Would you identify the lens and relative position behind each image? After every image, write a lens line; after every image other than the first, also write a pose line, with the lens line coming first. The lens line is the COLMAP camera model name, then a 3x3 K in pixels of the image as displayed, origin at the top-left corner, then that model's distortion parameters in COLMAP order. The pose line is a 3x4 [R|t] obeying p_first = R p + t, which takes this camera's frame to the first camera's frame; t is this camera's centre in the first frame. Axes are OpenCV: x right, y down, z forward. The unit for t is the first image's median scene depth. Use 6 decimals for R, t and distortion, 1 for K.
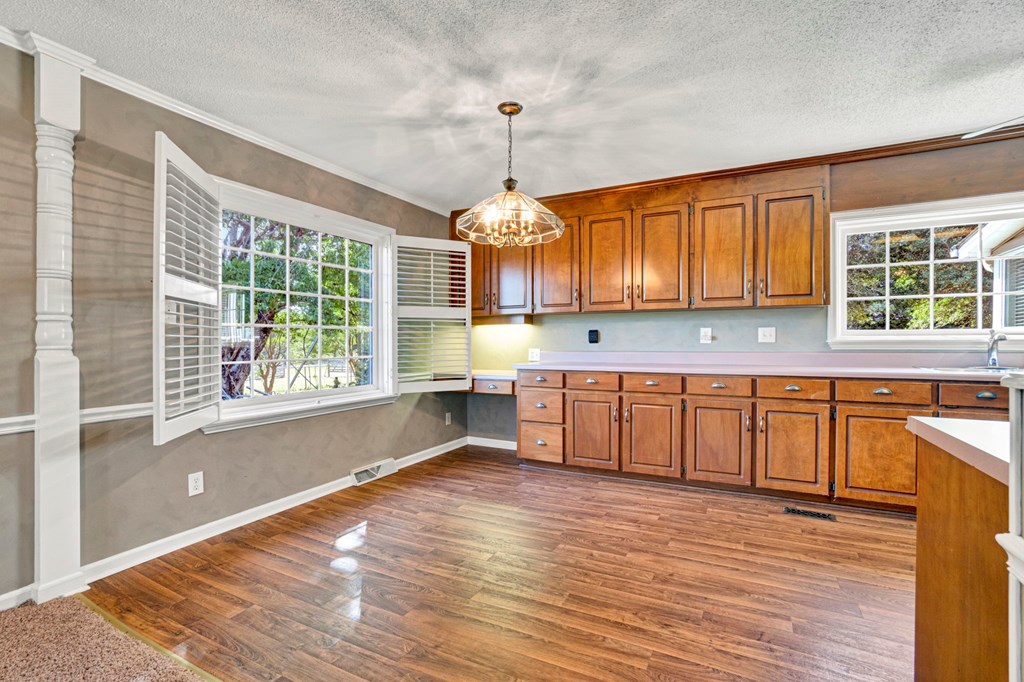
lens RADIAL K [[458.2, 0, 514.4], [0, 458.2, 336.1], [0, 0, 1]] dist [-0.025214, 0.000150]
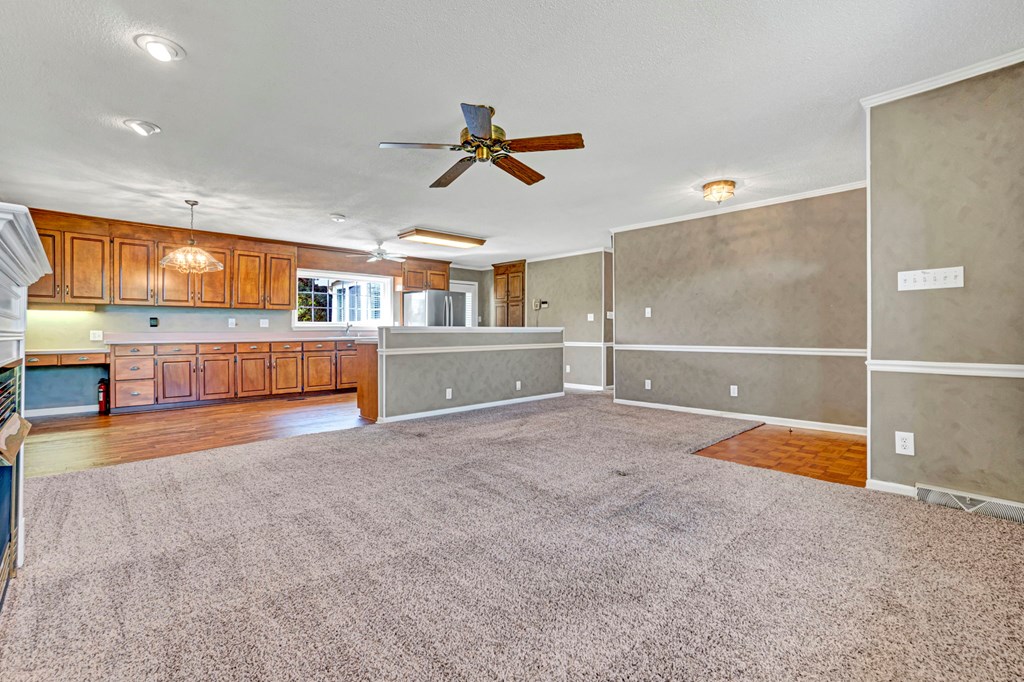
lens RADIAL K [[458.2, 0, 514.4], [0, 458.2, 336.1], [0, 0, 1]] dist [-0.025214, 0.000150]
pose [[0.300219, -0.004886, 0.953858, -1.004437], [-0.002576, 0.999979, 0.005933, 0.039667], [-0.953867, -0.004238, 0.300200, -0.623626]]
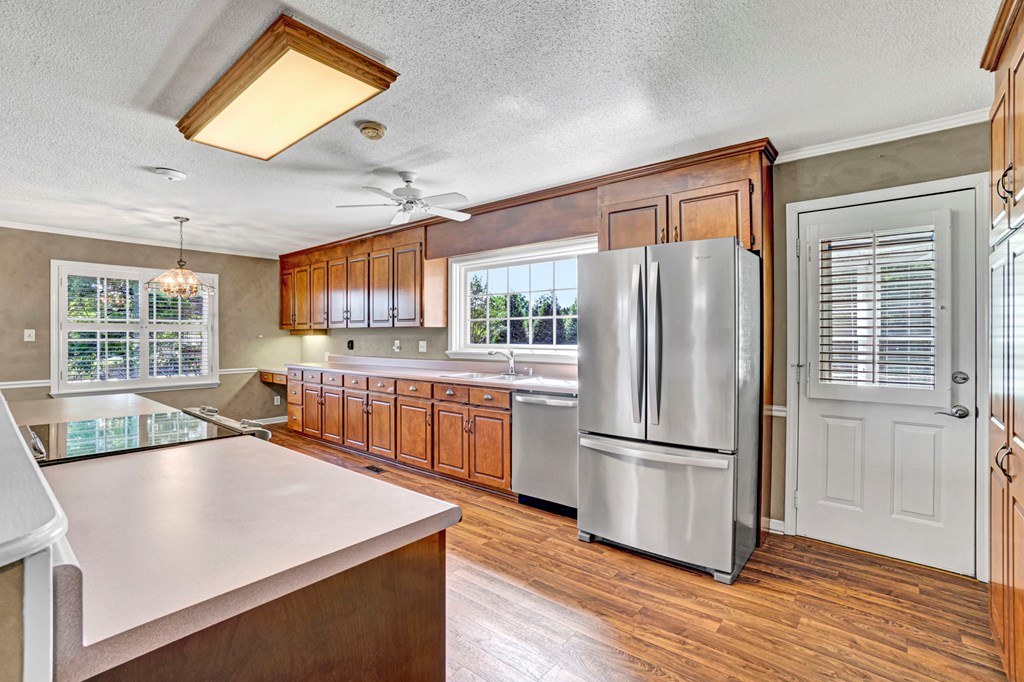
lens RADIAL K [[458.0, 0, 512.0], [0, 458.0, 341.0], [0, 0, 1]] dist [-0.070030, 0.000133]
pose [[0.979691, 0.018203, -0.199687, 1.114642], [-0.018456, 0.999830, 0.000595, -0.027899], [0.199664, 0.003102, 0.979860, -0.292667]]
